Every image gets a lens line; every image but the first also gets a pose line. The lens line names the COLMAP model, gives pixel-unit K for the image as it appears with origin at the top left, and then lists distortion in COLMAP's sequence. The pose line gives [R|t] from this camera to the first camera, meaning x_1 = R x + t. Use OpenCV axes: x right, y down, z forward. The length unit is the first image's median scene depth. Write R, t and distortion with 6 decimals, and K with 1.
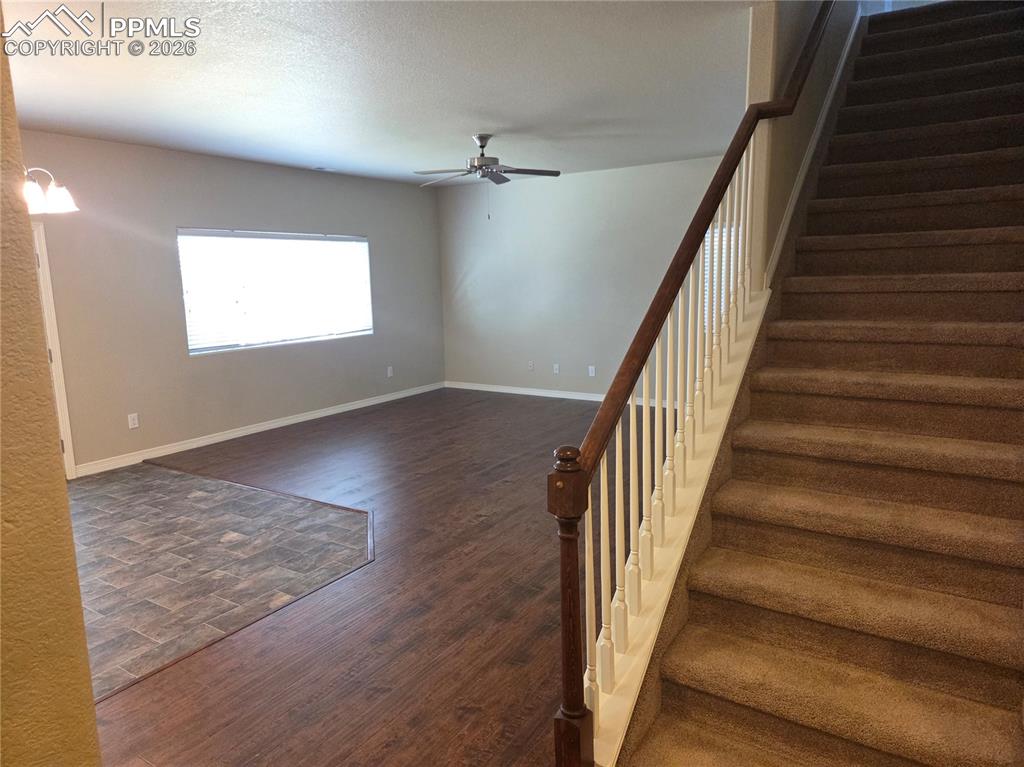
lens RADIAL K [[675.5, 0, 510.8], [0, 675.5, 376.1], [0, 0, 1]] dist [0.065130, -0.051088]
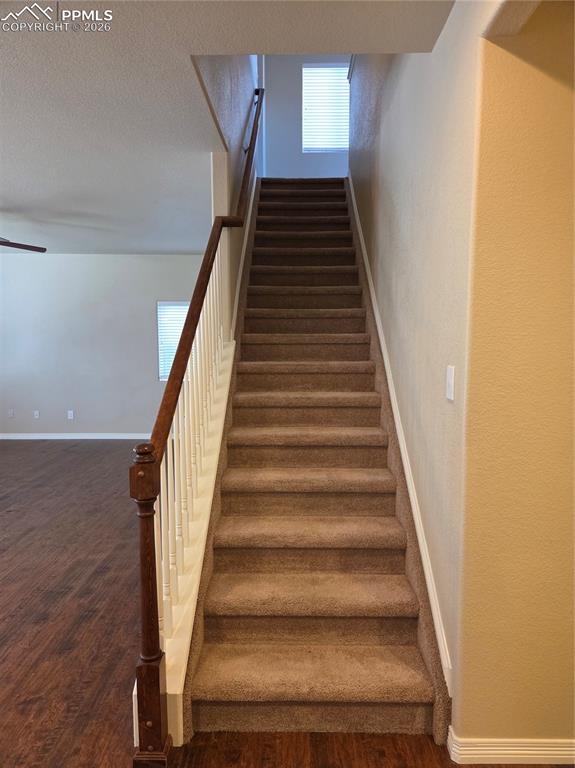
lens RADIAL K [[506.6, 0, 291.8], [0, 506.6, 383.2], [0, 0, 1]] dist [0.065130, -0.051088]
pose [[0.837828, -0.022194, 0.545483, -0.154452], [0.064285, 0.996233, -0.058204, 0.047958], [-0.542137, 0.083831, 0.836098, 0.021112]]
